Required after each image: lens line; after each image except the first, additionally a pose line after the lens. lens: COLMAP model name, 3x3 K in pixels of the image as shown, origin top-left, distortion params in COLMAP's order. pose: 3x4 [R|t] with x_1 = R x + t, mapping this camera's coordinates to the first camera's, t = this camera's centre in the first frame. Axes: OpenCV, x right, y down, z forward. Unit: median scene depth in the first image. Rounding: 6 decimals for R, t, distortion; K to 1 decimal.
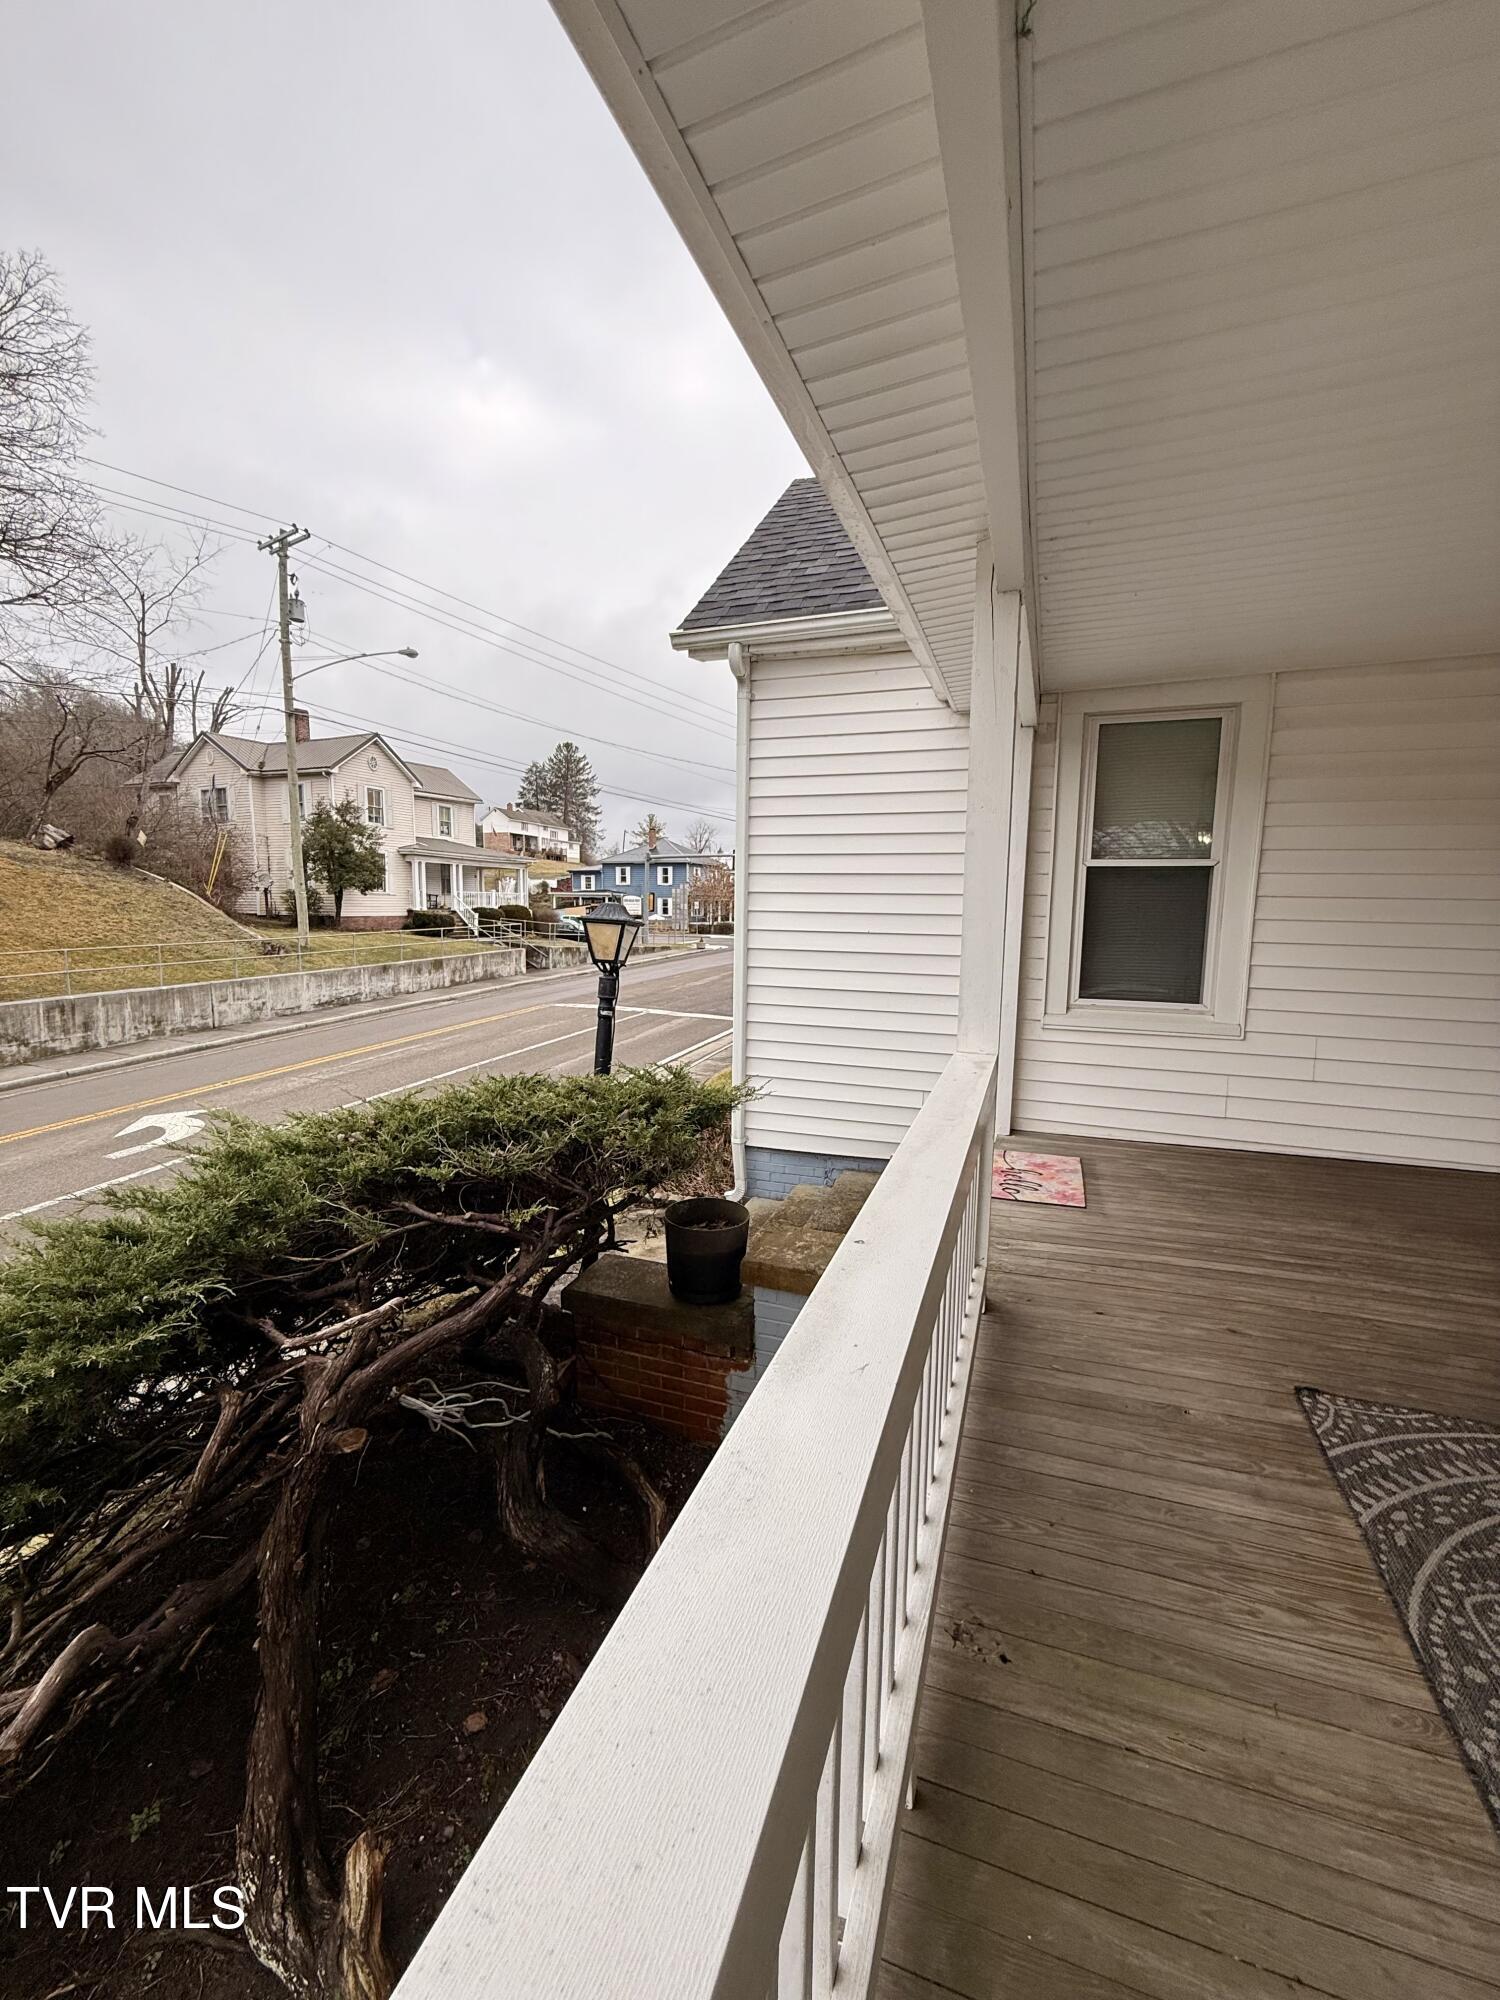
lens RADIAL K [[800.4, 0, 755.5], [0, 800.4, 1004.4], [0, 0, 1]] dist [0.000405, -0.000105]
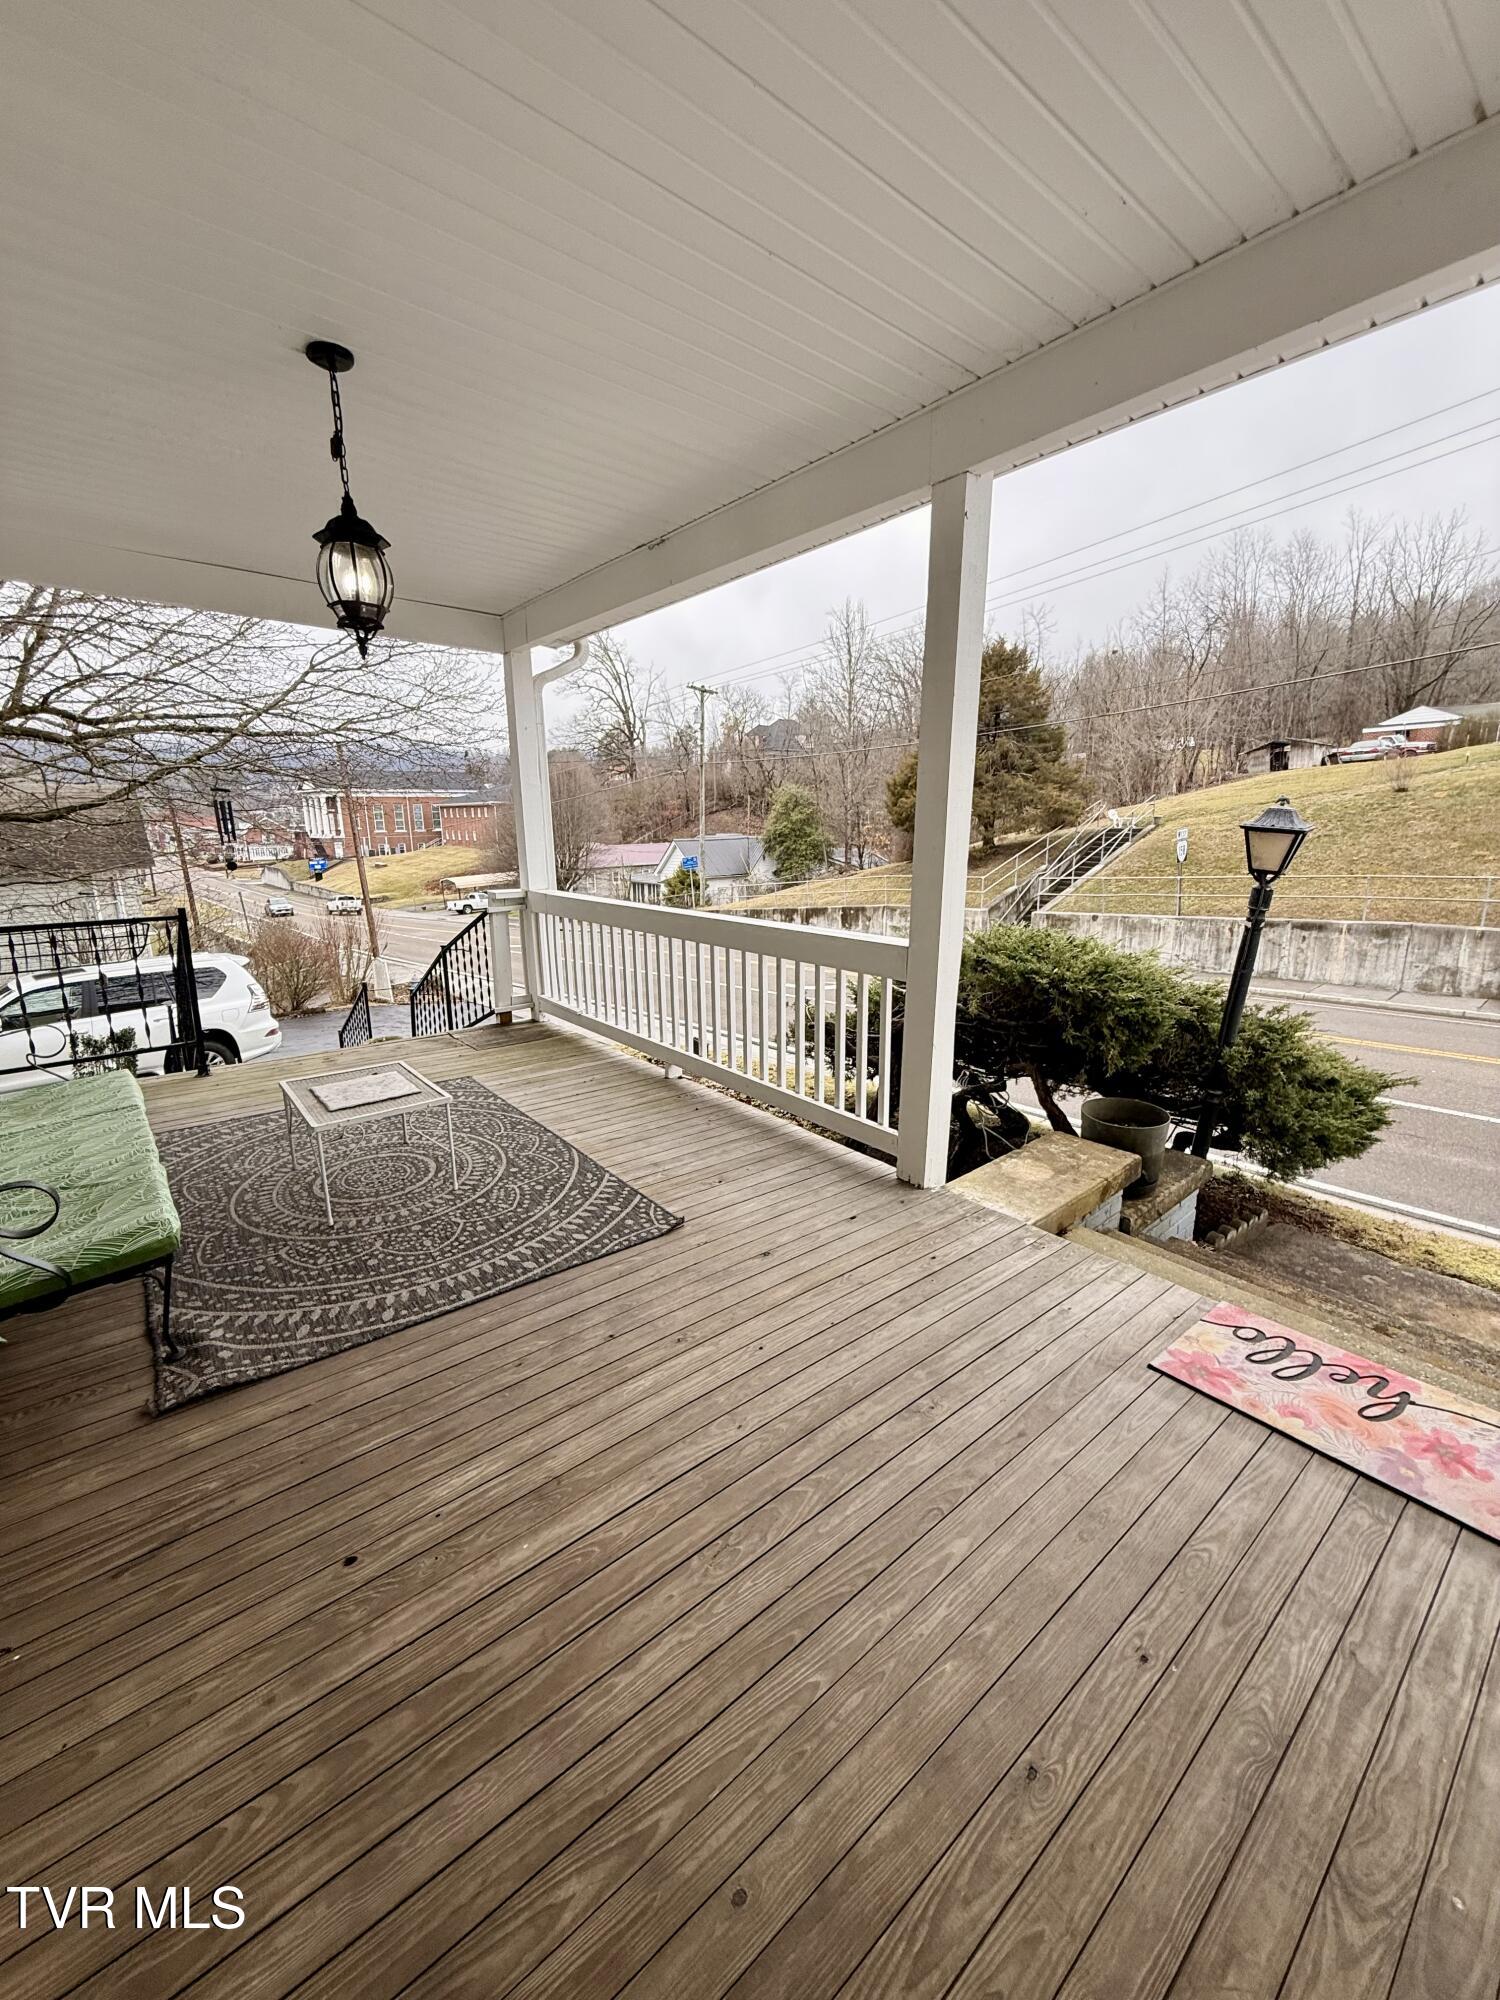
lens RADIAL K [[800.4, 0, 756.2], [0, 800.4, 1003.2], [0, 0, 1]] dist [0.000405, -0.000105]
pose [[-0.508697, 0.185718, -0.840676, 0.962972], [-0.105365, 0.955687, 0.274882, -0.103314], [0.854474, 0.228410, -0.466587, 0.972095]]
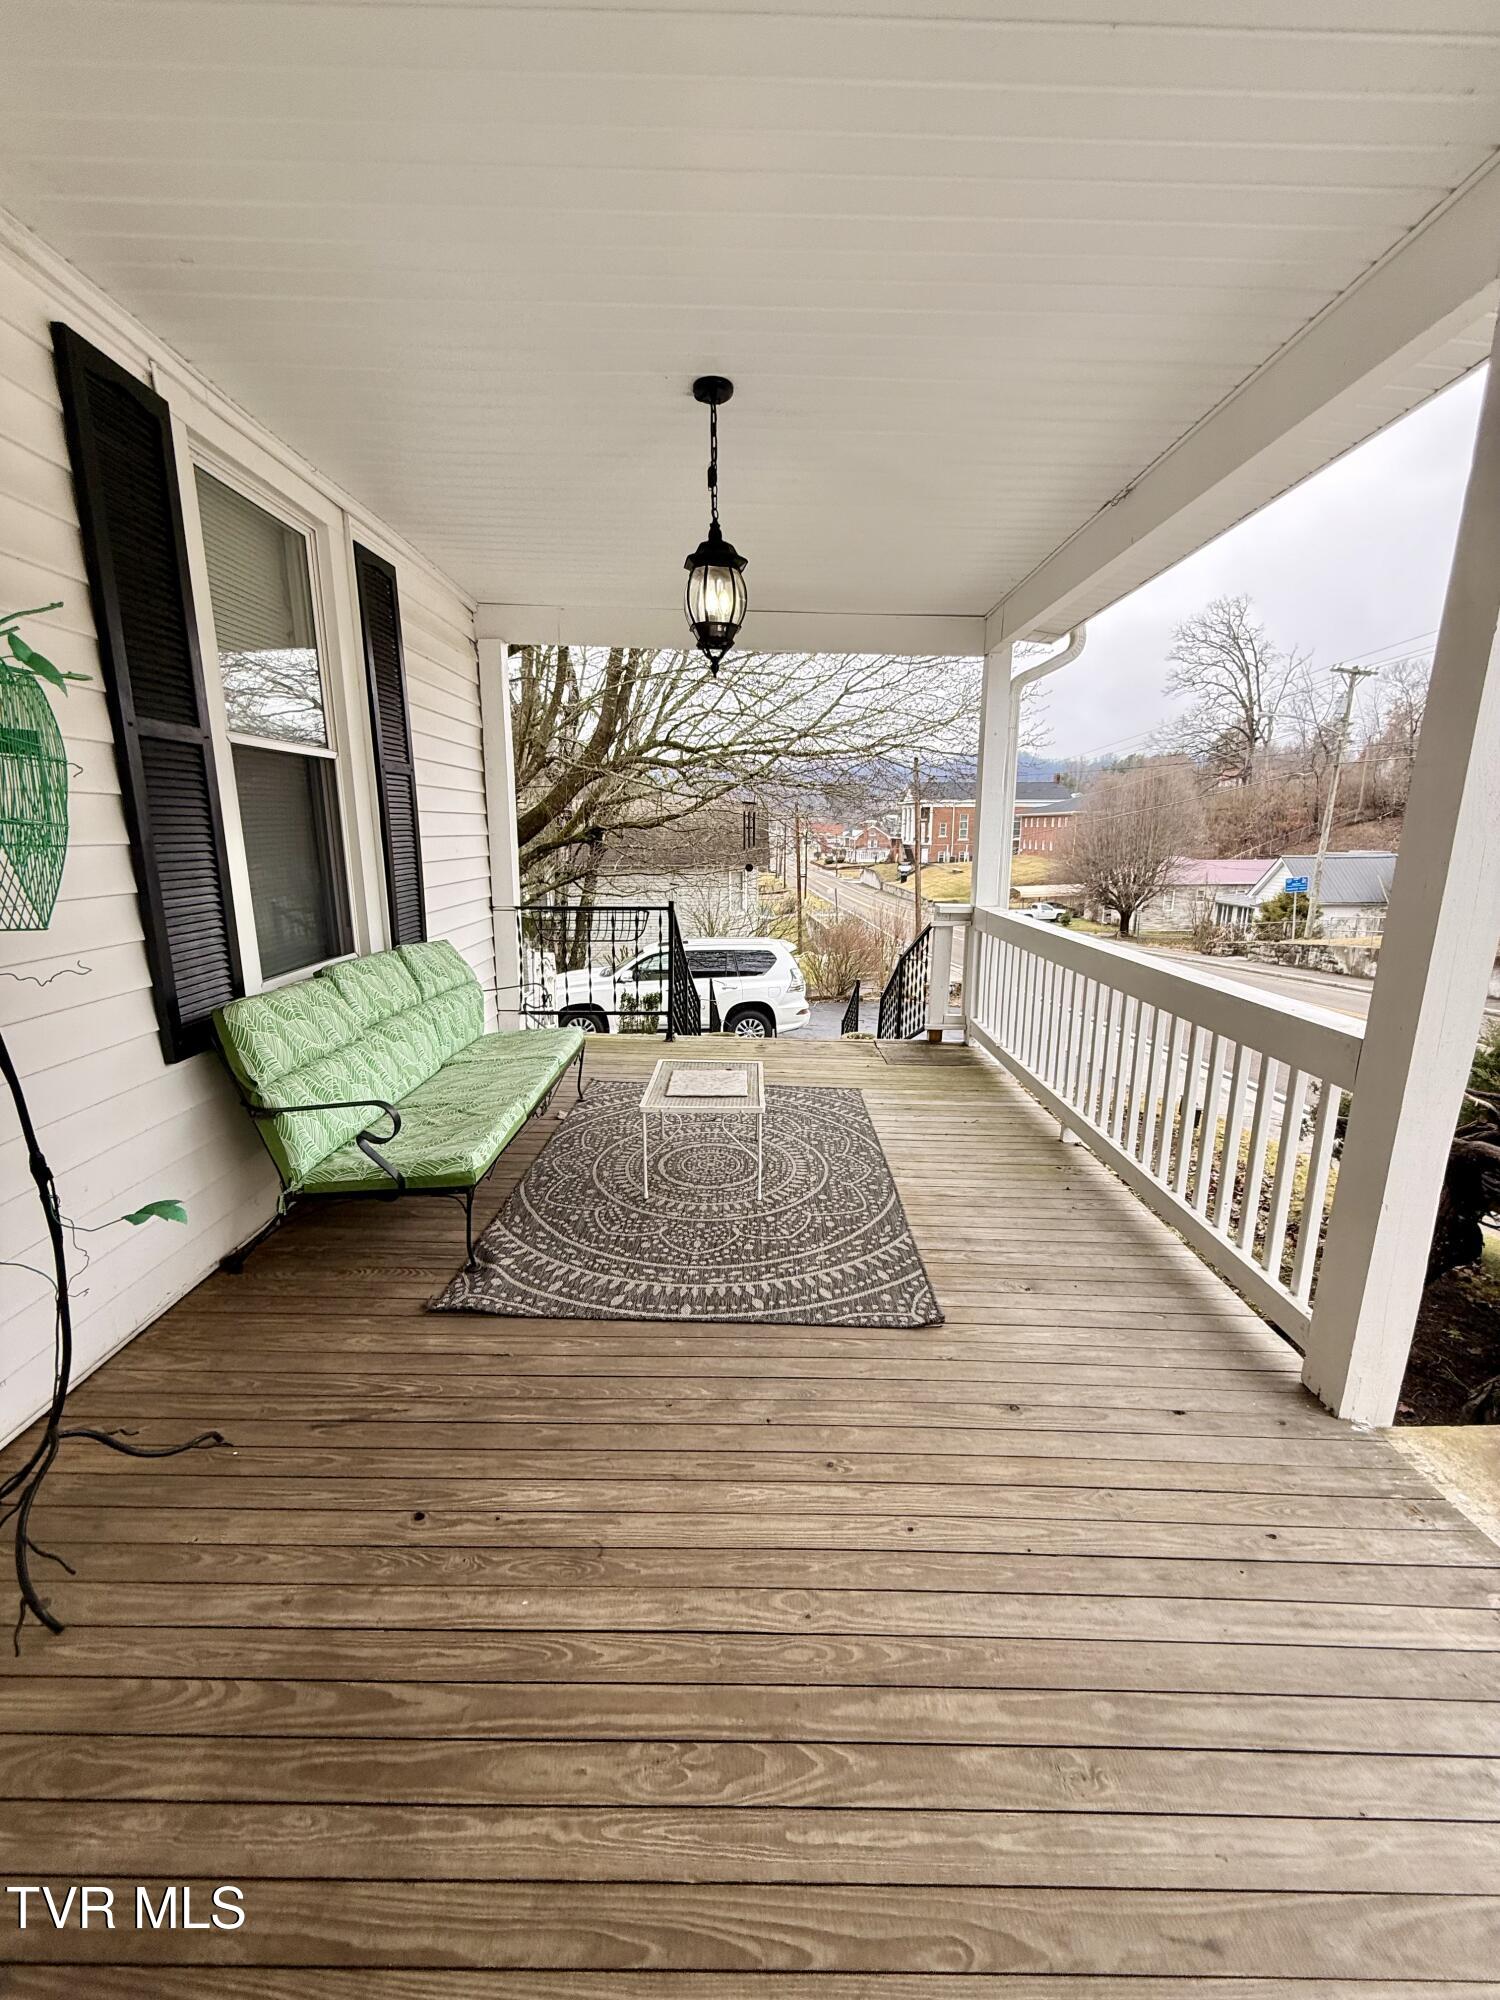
lens RADIAL K [[800.4, 0, 746.3], [0, 800.4, 1002.7], [0, 0, 1]] dist [0.000405, -0.000105]
pose [[-0.942433, 0.056317, -0.329619, 0.742111], [-0.055377, 0.945822, 0.319928, -0.115665], [0.329778, 0.319764, -0.888255, 1.028739]]
